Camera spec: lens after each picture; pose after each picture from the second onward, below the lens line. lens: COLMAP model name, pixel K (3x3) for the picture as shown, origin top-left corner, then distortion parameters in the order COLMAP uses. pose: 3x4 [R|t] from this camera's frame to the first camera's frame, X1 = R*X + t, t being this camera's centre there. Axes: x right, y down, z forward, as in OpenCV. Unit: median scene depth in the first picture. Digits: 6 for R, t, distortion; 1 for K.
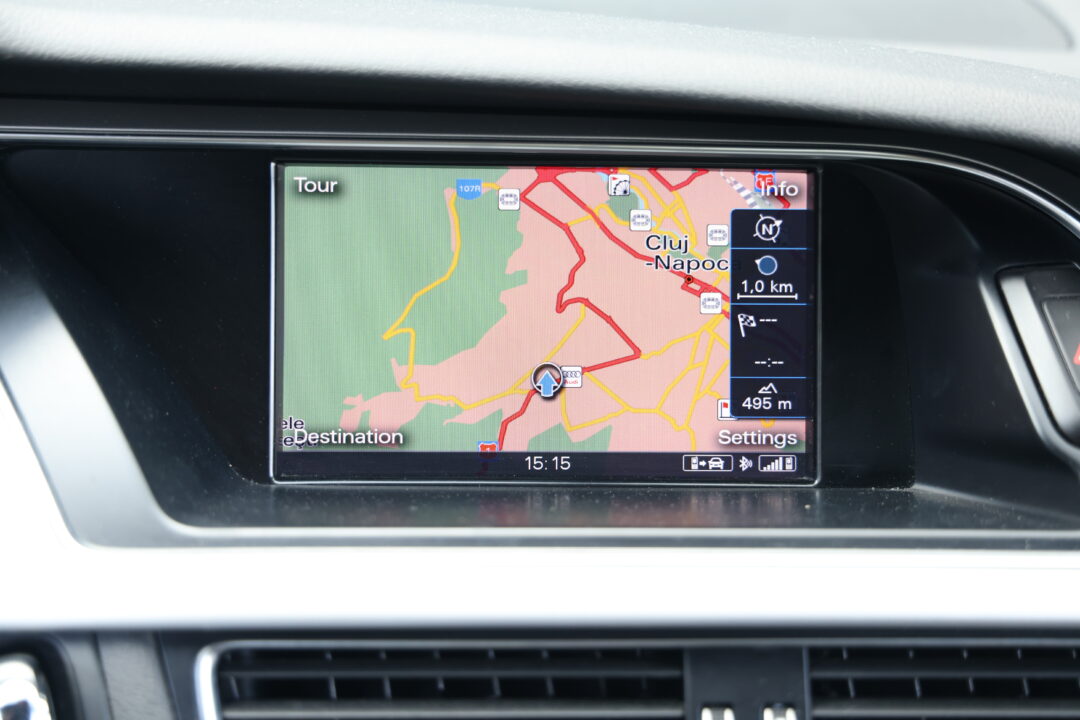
lens RADIAL K [[1693.2, 0, 539.9], [0, 1693.2, 357.7], [0, 0, 1]] dist [0.149978, 0.000000]
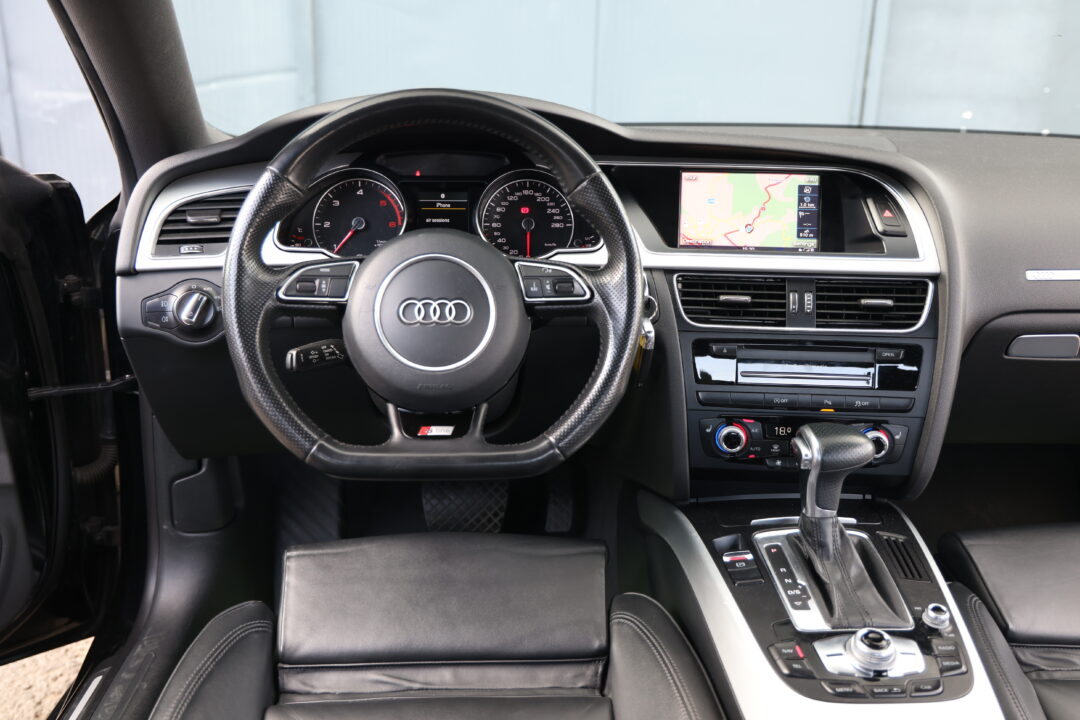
lens RADIAL K [[969.8, 0, 538.8], [0, 969.8, 358.1], [0, 0, 1]] dist [-0.024739, 0.090016]
pose [[0.992442, 0.028798, -0.119286, -0.227165], [-0.031780, 0.999226, -0.023165, 0.429922], [0.118527, 0.026781, 0.992590, -1.423864]]
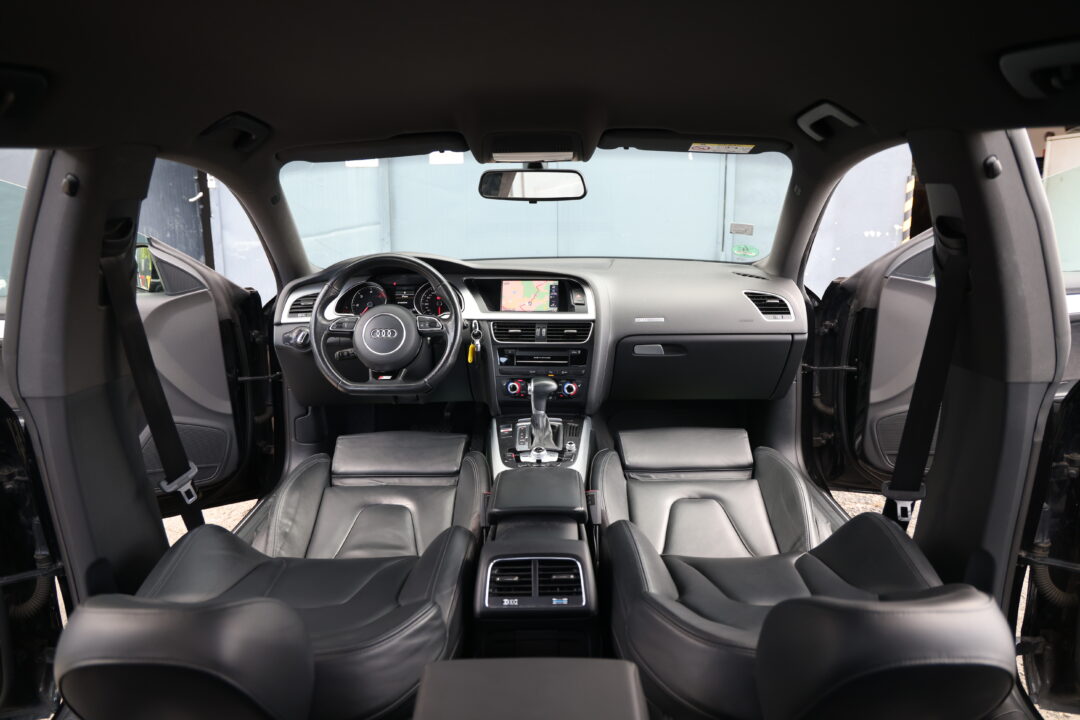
lens RADIAL K [[752.9, 0, 533.9], [0, 752.9, 359.5], [0, 0, 1]] dist [-0.090979, 0.042885]
pose [[0.980958, 0.007124, -0.194091, 0.940375], [-0.027067, 0.994590, -0.100294, 0.831063], [0.192326, 0.103638, 0.975843, -3.381925]]
